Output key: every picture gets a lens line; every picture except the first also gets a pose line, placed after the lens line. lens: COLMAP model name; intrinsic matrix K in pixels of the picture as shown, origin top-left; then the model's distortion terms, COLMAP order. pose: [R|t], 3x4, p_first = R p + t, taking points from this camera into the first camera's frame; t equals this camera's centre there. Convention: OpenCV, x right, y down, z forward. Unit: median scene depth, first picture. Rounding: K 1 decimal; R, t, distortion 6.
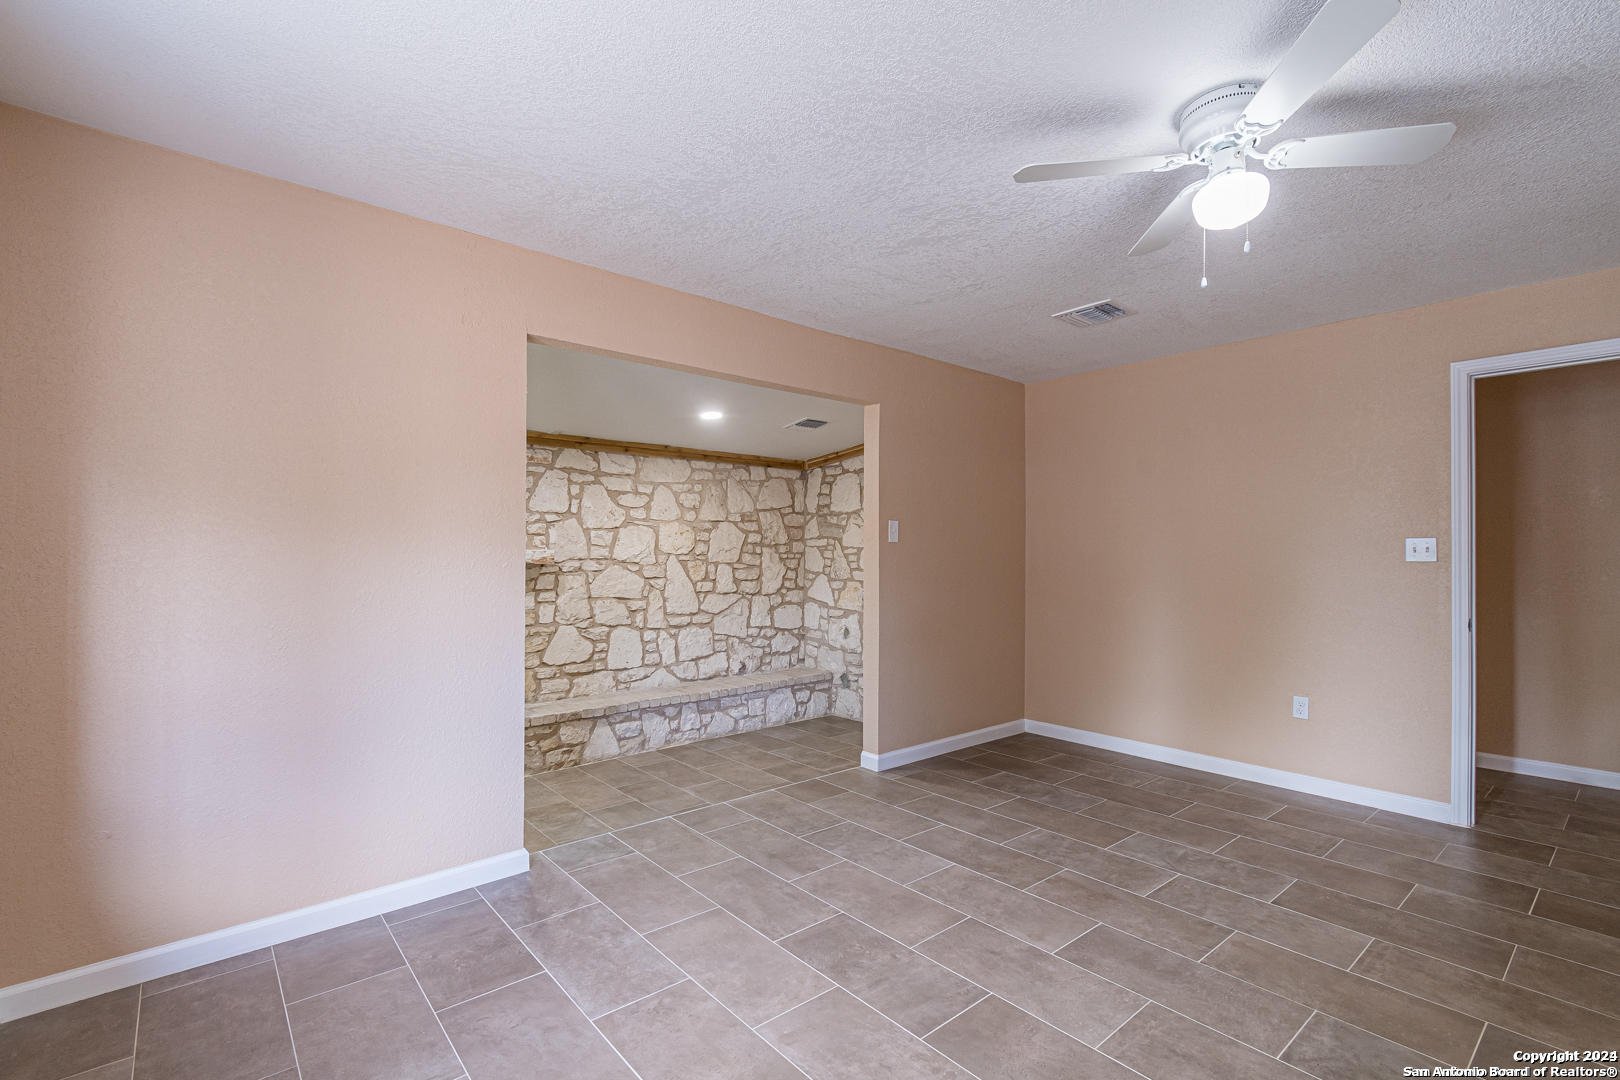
lens RADIAL K [[729.1, 0, 873.1], [0, 729.1, 560.5], [0, 0, 1]] dist [0.005496, -0.003071]
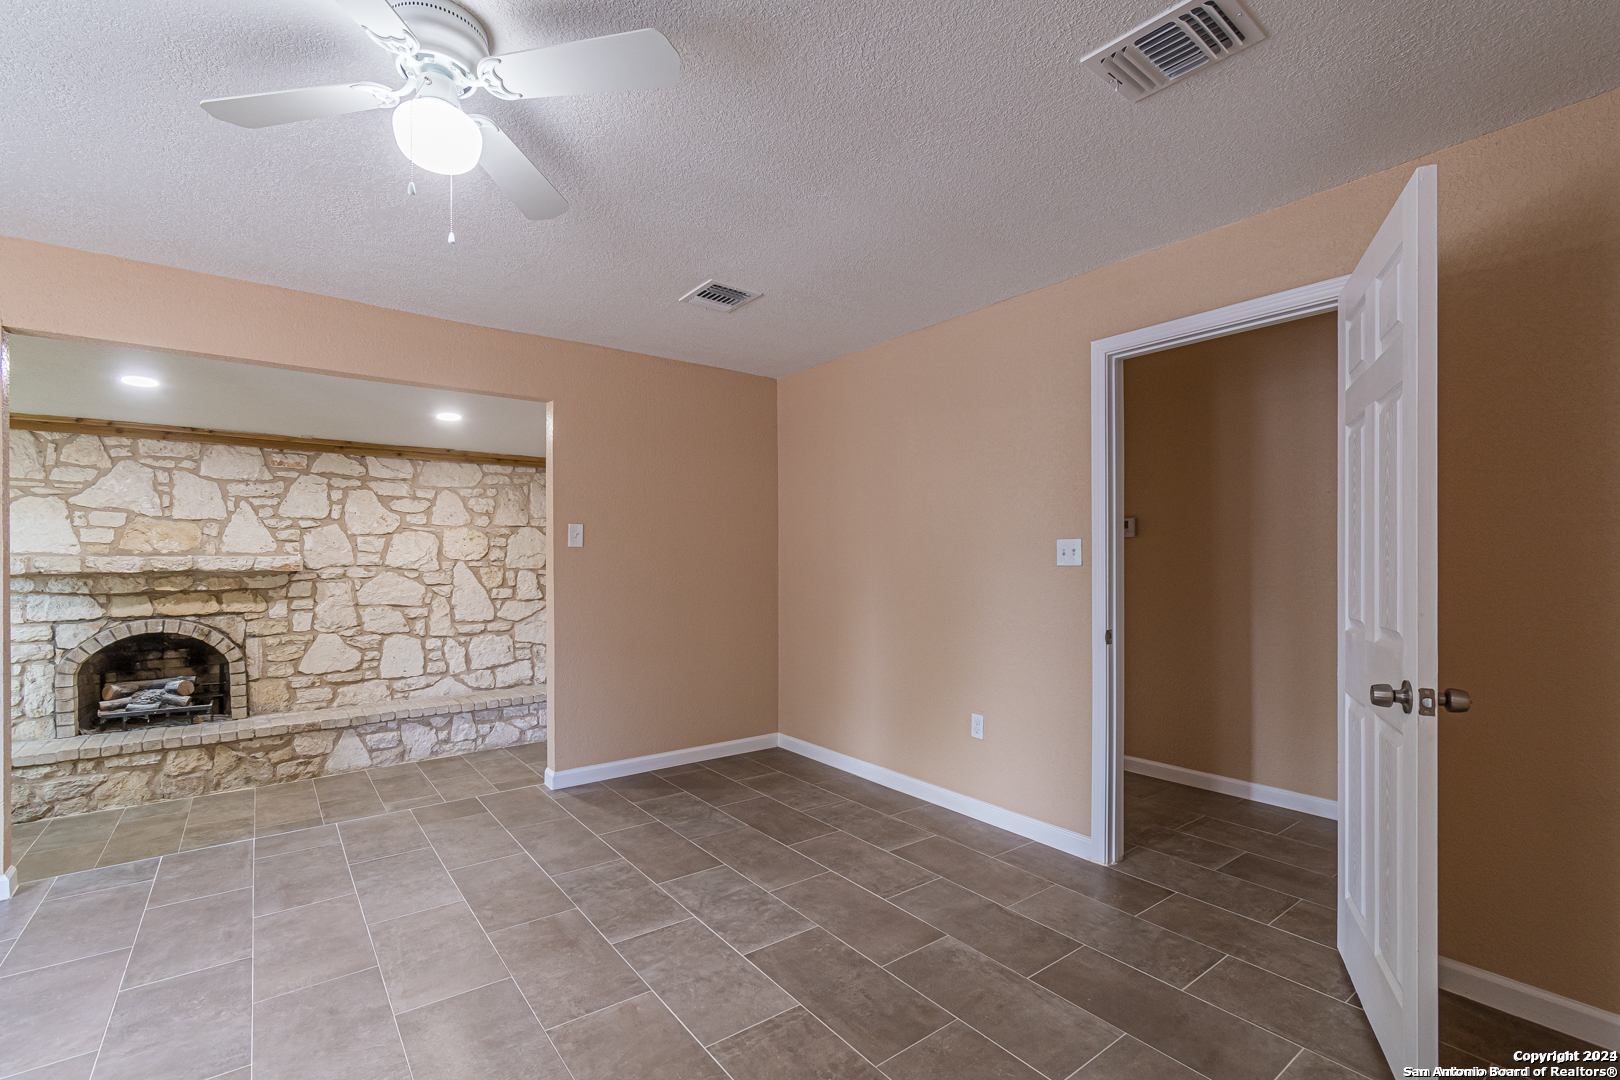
lens RADIAL K [[729.1, 0, 865.4], [0, 729.1, 558.8], [0, 0, 1]] dist [0.005496, -0.003071]
pose [[0.998293, -0.005776, -0.058121, 0.434928], [0.005413, 0.999965, -0.006402, -0.001516], [0.058155, 0.006077, 0.998289, 0.074300]]
